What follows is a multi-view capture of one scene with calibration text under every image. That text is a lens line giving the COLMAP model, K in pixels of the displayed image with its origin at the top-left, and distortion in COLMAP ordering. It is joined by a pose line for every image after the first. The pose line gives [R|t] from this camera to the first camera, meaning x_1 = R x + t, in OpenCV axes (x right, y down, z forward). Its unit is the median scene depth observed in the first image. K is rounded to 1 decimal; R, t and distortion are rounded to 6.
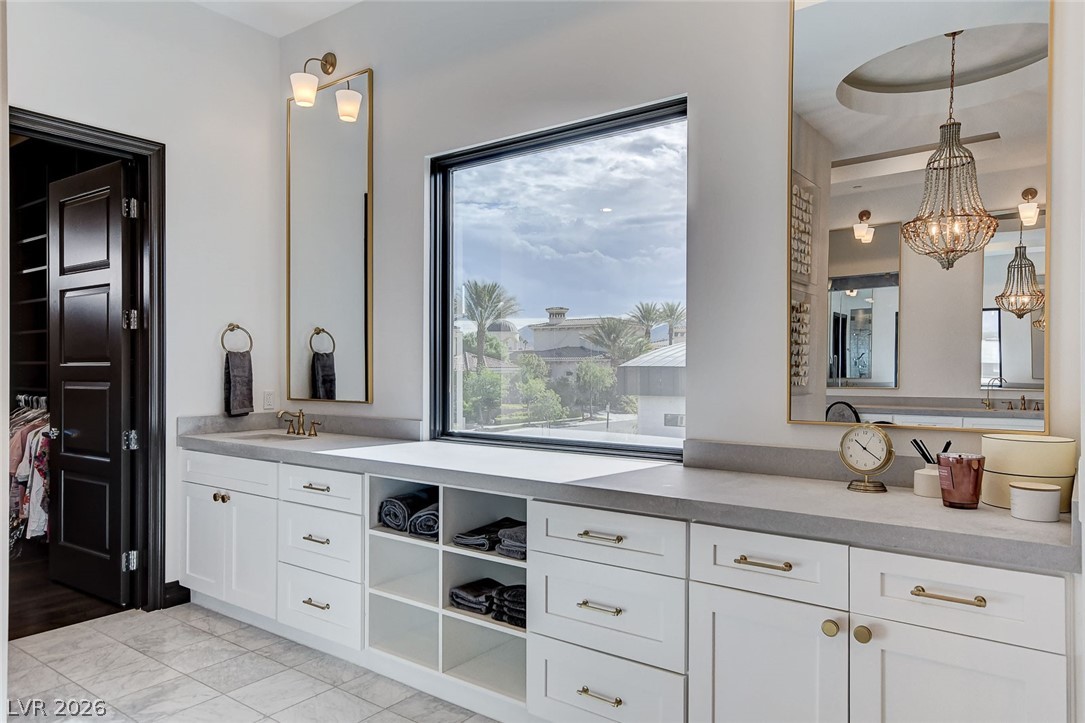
lens RADIAL K [[751.7, 0, 542.5], [0, 751.7, 361.5], [0, 0, 1]] dist [0.028590, 0.000823]
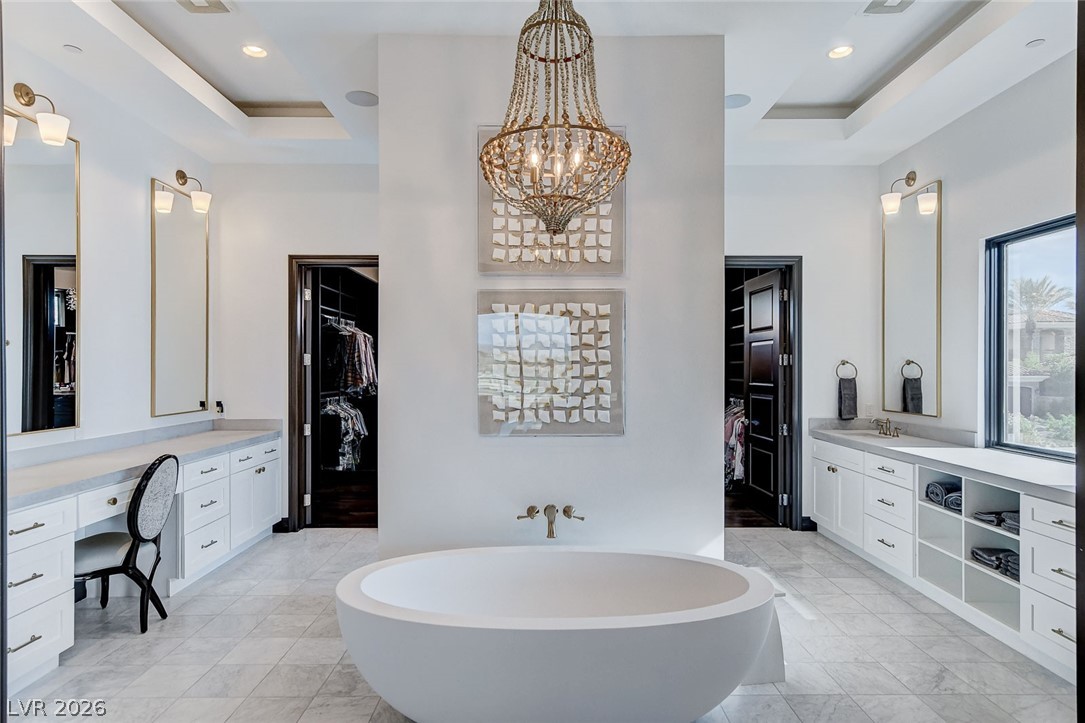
lens RADIAL K [[631.8, 0, 542.5], [0, 631.8, 361.5], [0, 0, 1]] dist [-0.020390, 0.000746]
pose [[0.623423, -0.002164, -0.781882, 0.238544], [-0.002214, 0.999987, -0.004533, -0.044156], [0.781881, 0.004557, 0.623410, -0.326481]]
